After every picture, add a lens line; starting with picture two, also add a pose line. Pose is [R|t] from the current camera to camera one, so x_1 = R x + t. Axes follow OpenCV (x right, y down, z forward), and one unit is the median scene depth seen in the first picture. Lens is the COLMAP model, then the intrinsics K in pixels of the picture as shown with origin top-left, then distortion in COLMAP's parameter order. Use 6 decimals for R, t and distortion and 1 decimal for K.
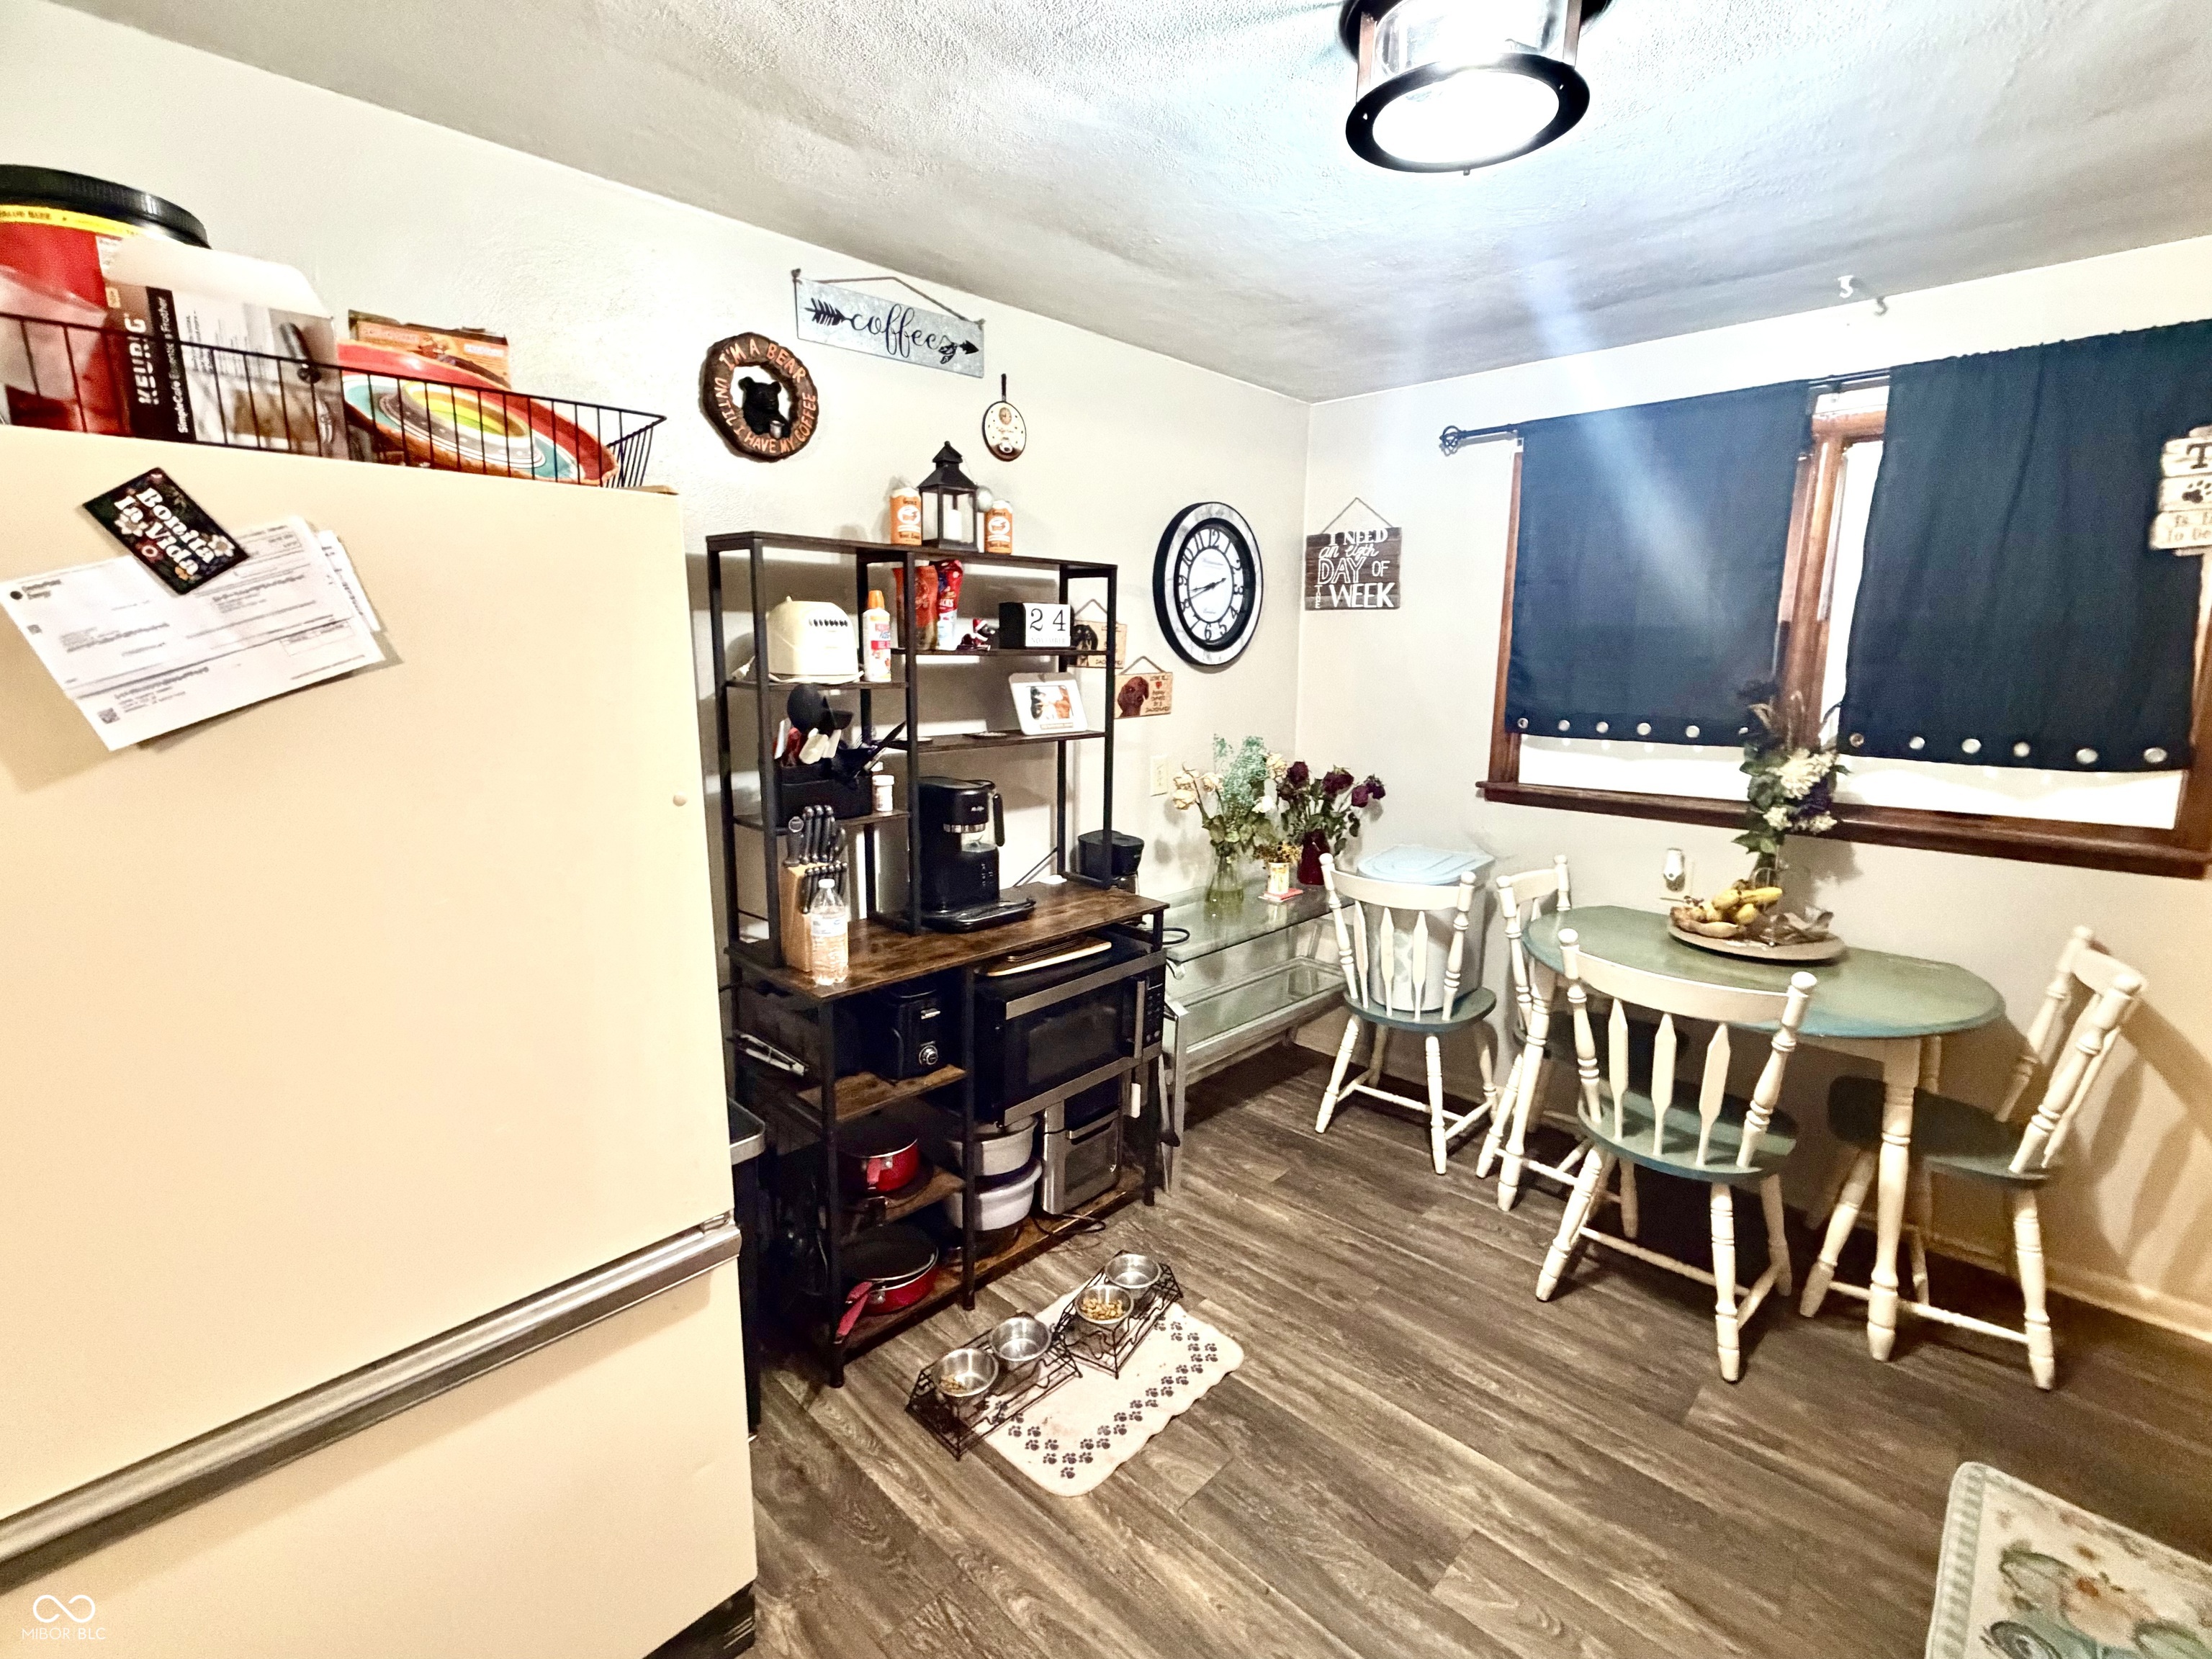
lens RADIAL K [[990.8, 0, 1100.7], [0, 990.8, 832.6], [0, 0, 1]] dist [-0.000575, -0.000589]
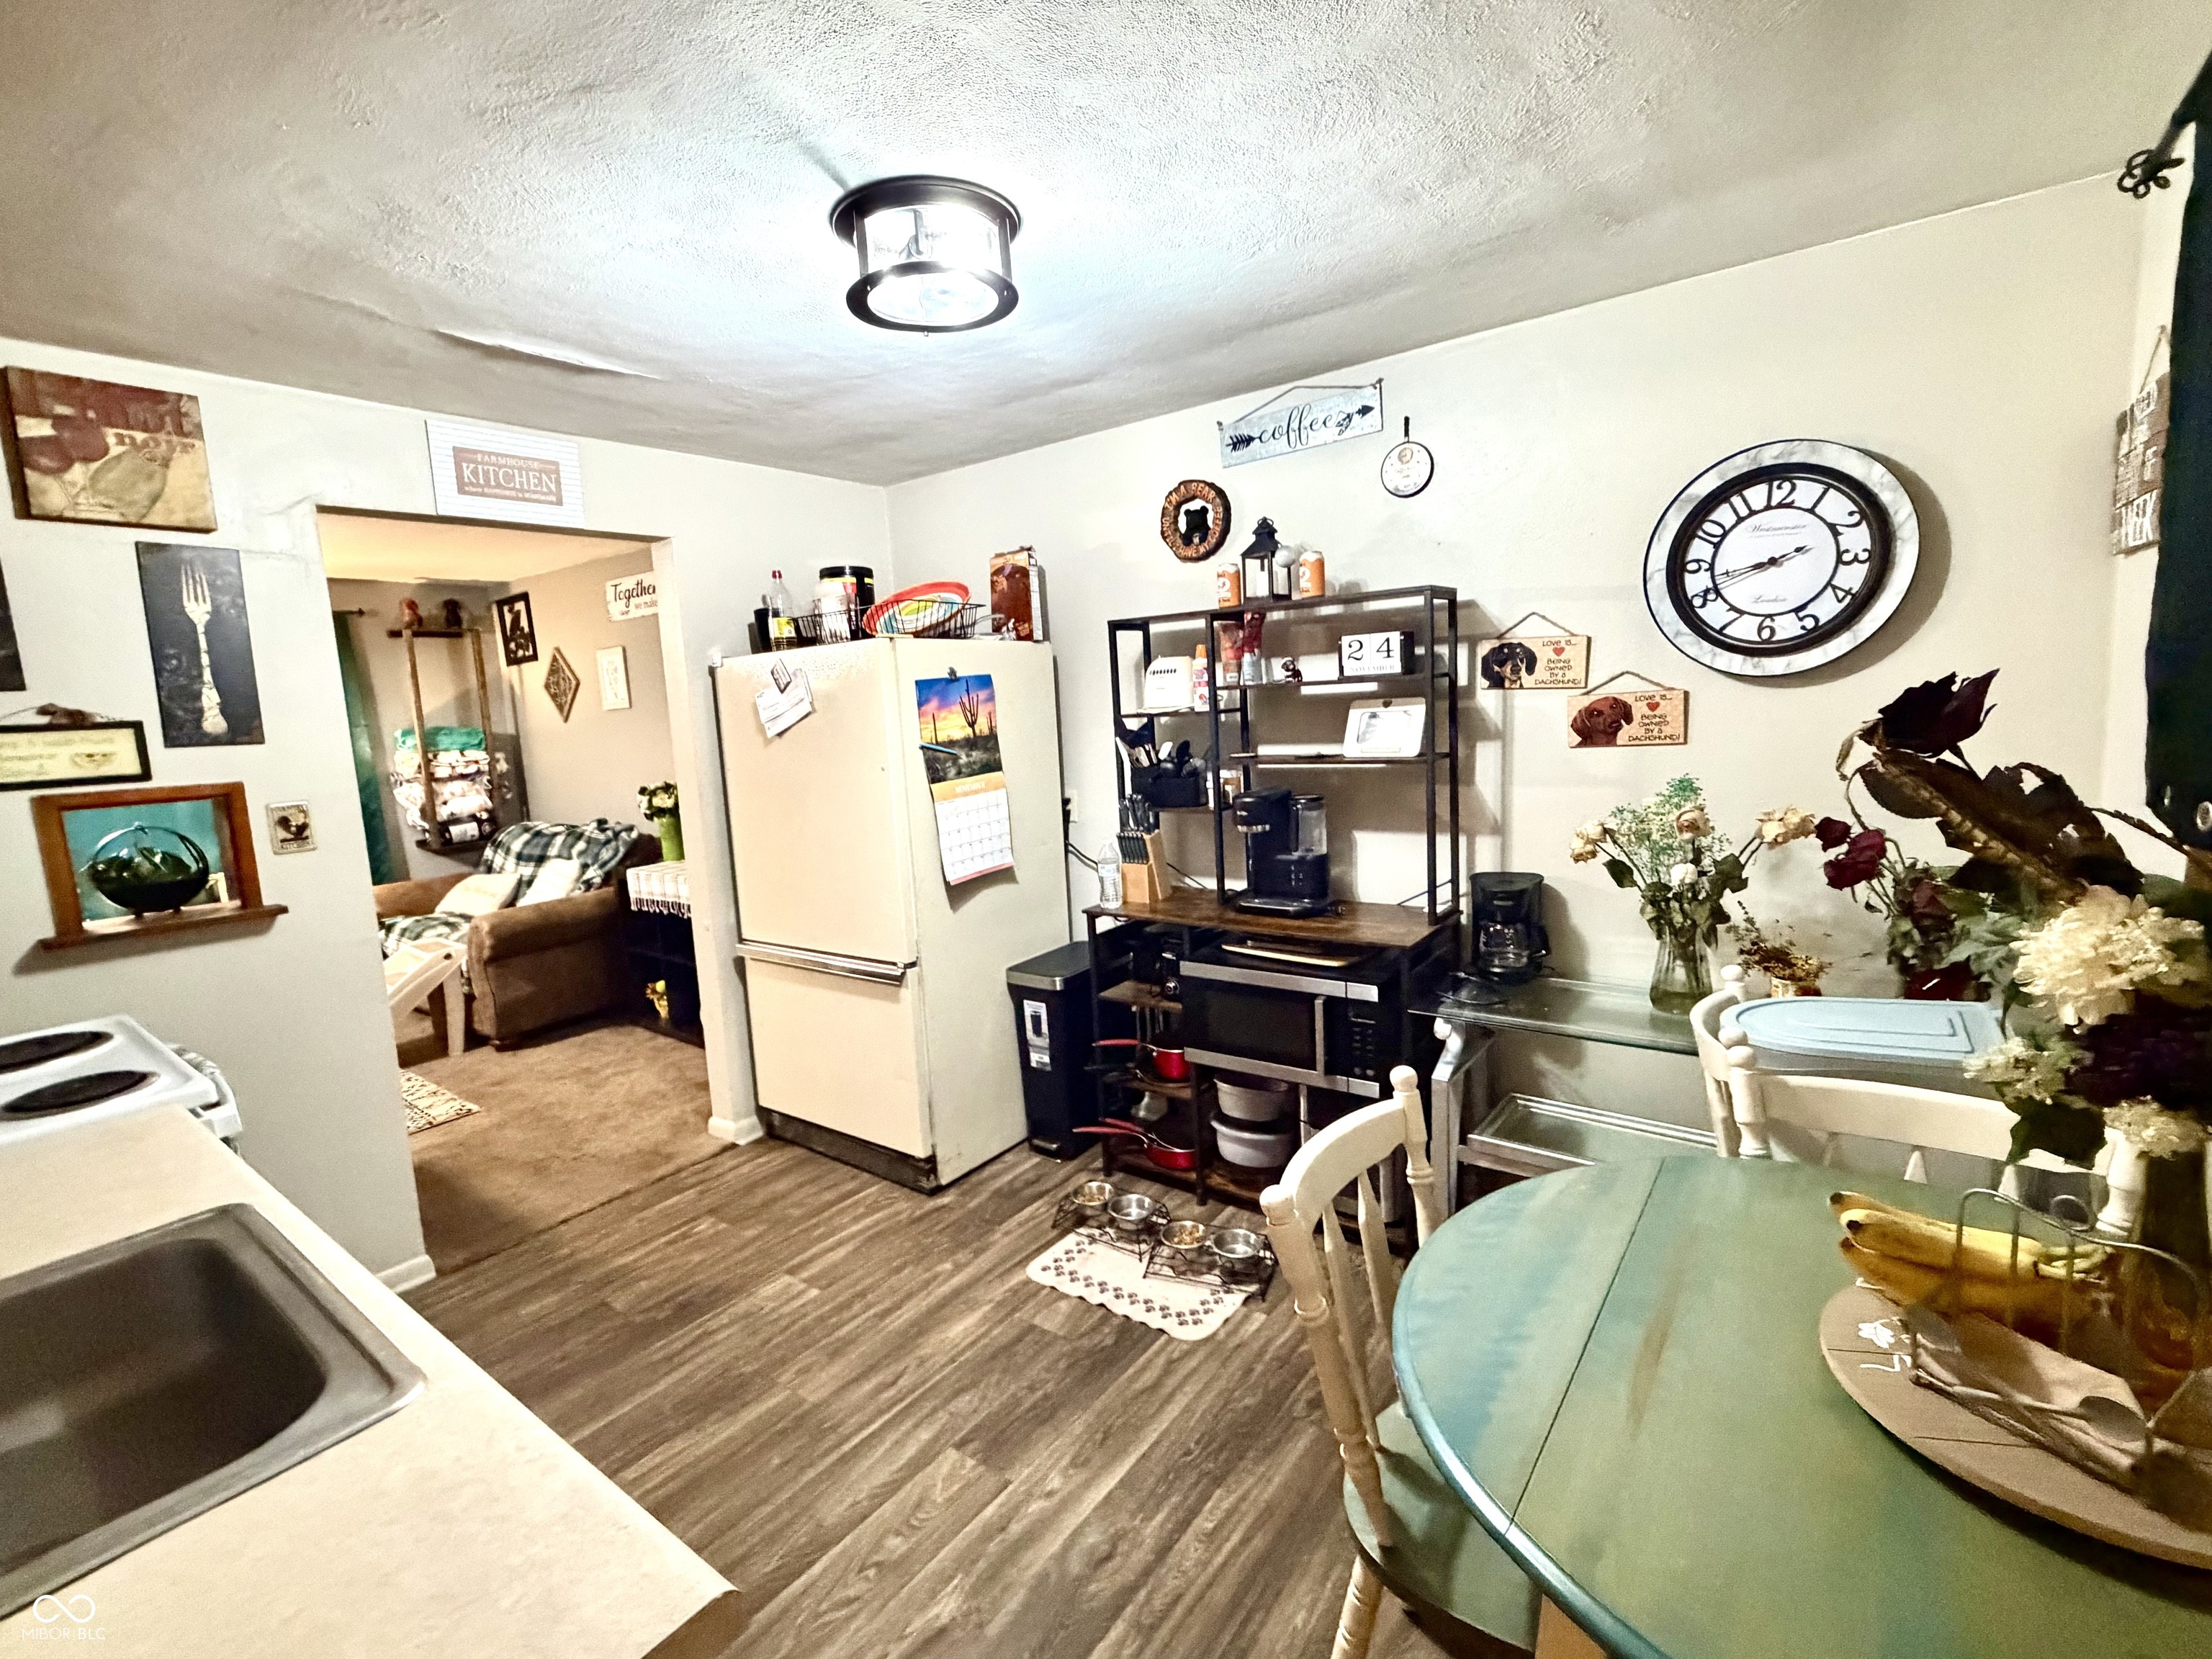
lens RADIAL K [[990.8, 0, 1105.2], [0, 990.8, 828.3], [0, 0, 1]] dist [-0.000575, -0.000589]
pose [[0.130369, 0.113789, -0.984914, 1.084095], [-0.131908, 0.986552, 0.096518, -0.102667], [0.982652, 0.117335, 0.143626, 0.668865]]
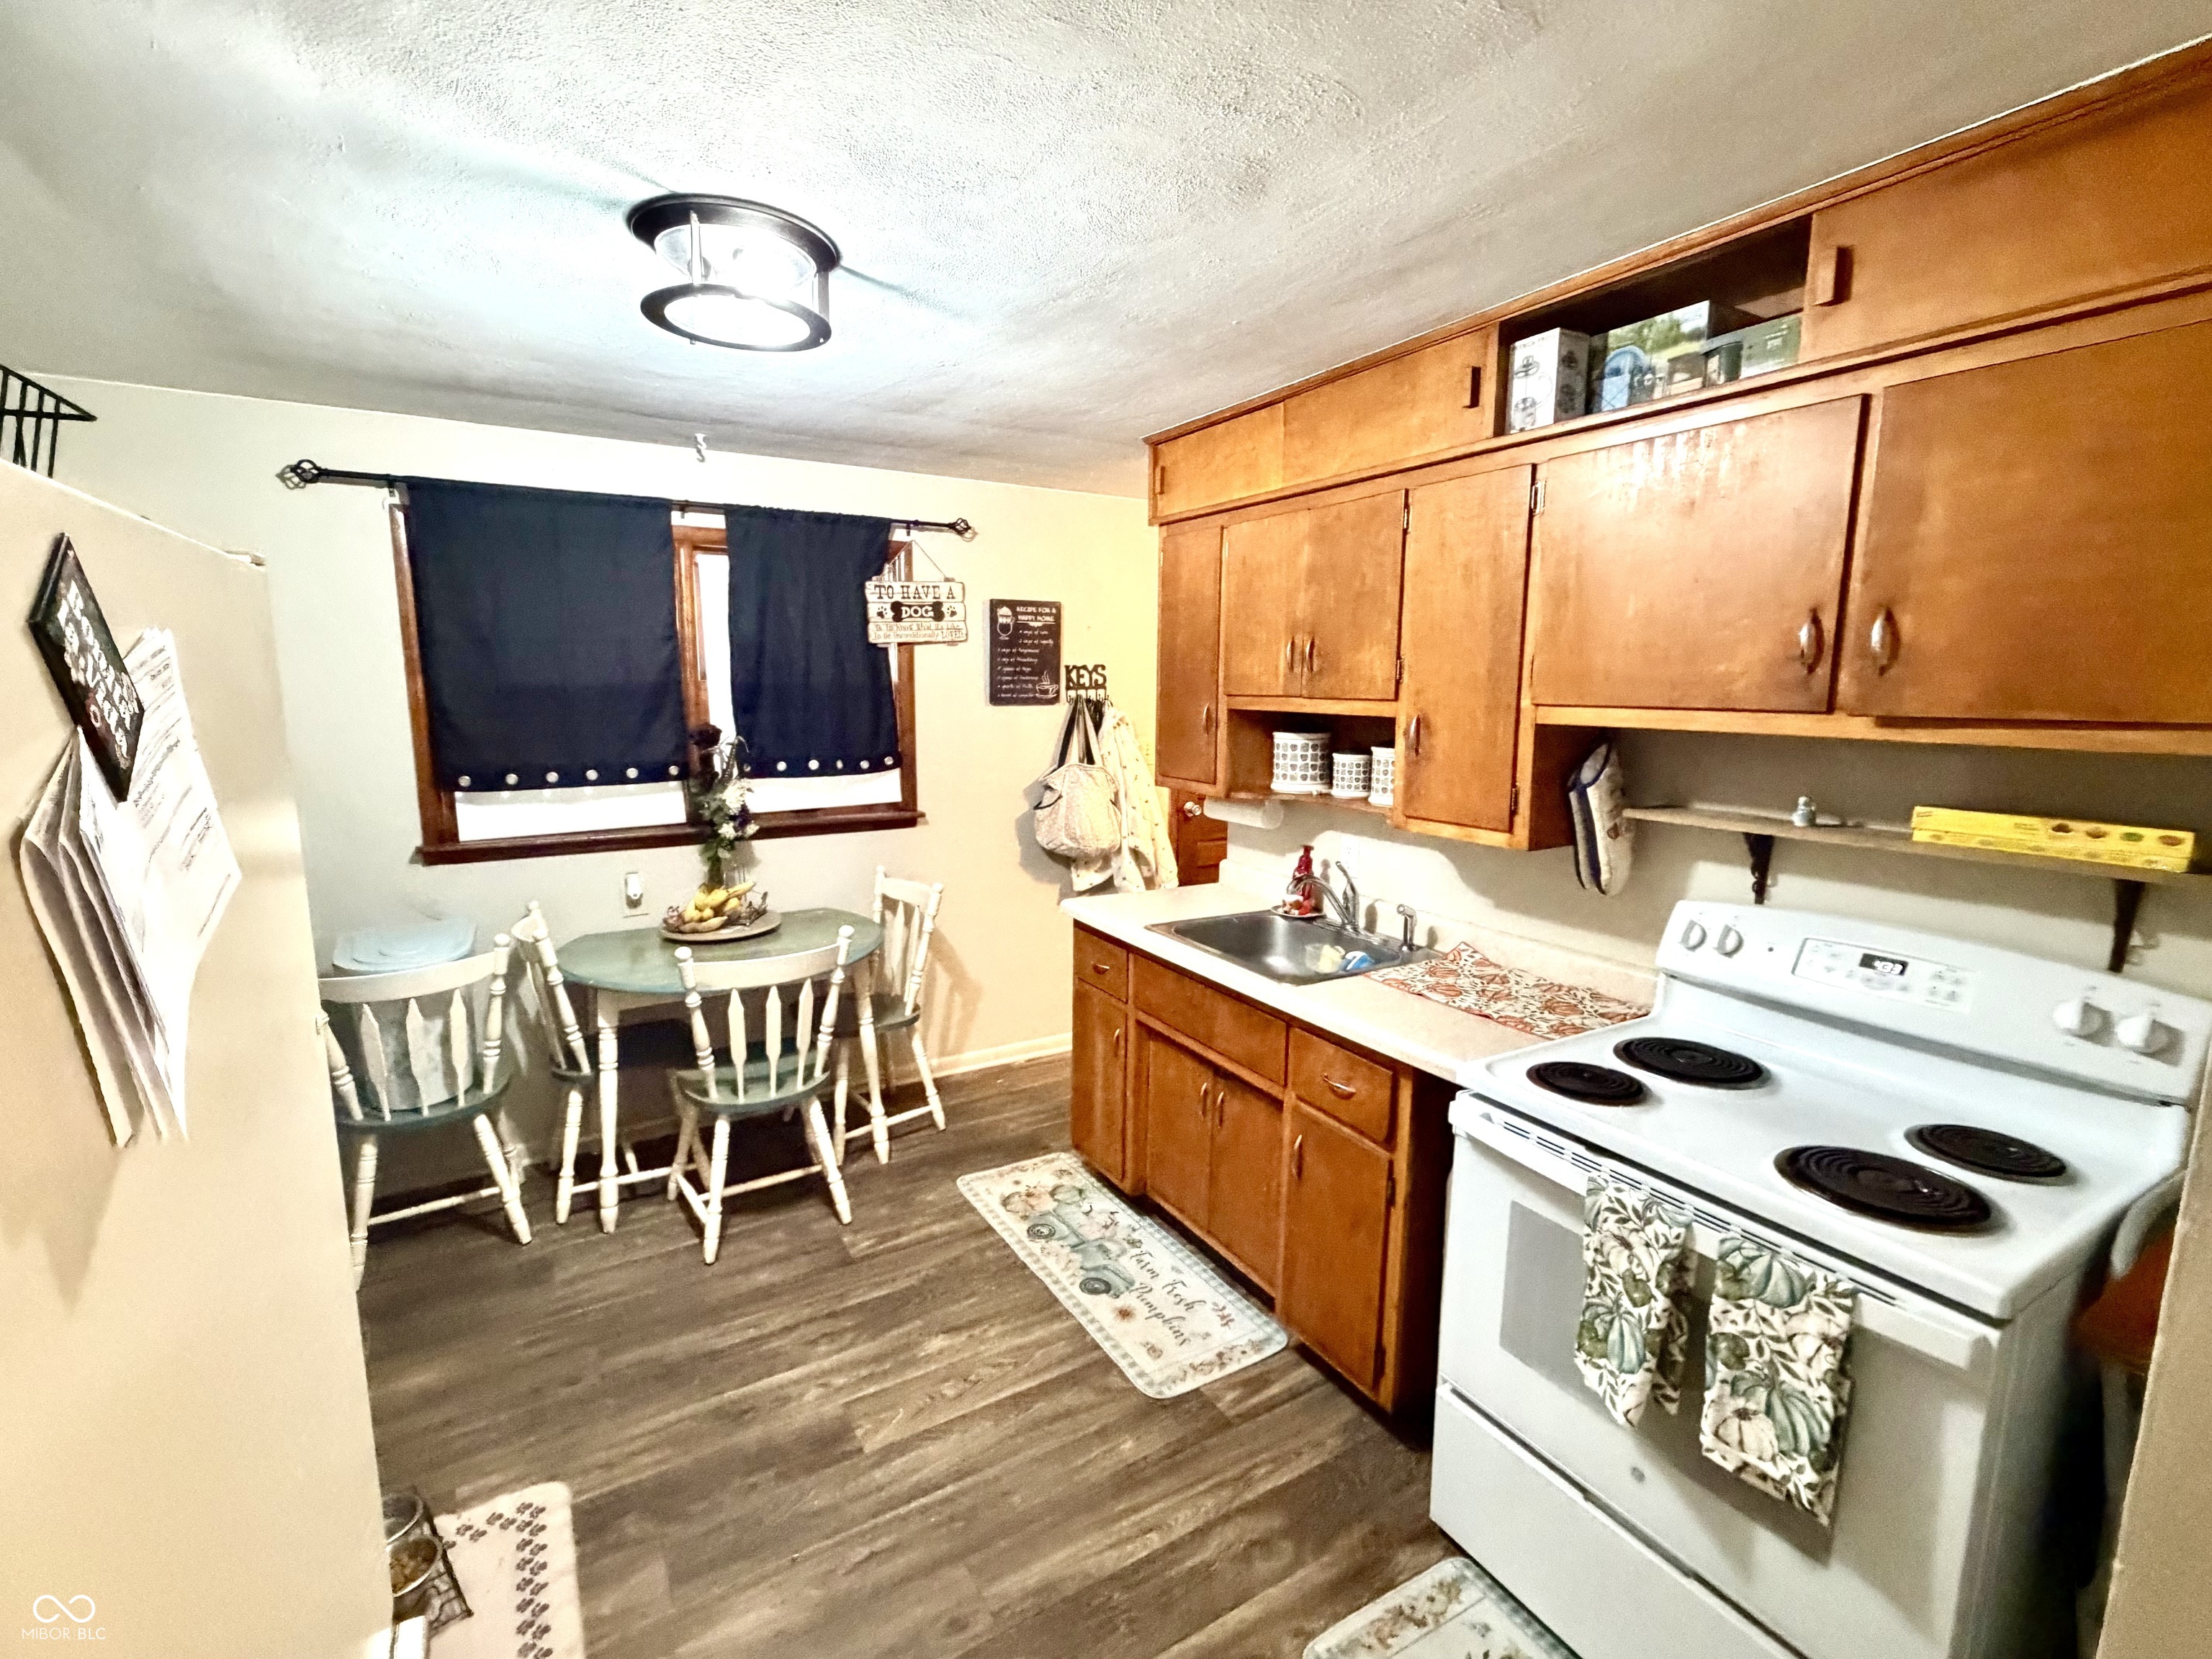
lens RADIAL K [[990.8, 0, 1106.2], [0, 990.8, 831.4], [0, 0, 1]] dist [-0.000575, -0.000589]
pose [[0.254940, -0.151505, 0.955014, -0.501171], [0.177539, 0.978193, 0.107789, -0.074442], [-0.950518, 0.142073, 0.276279, 0.170290]]
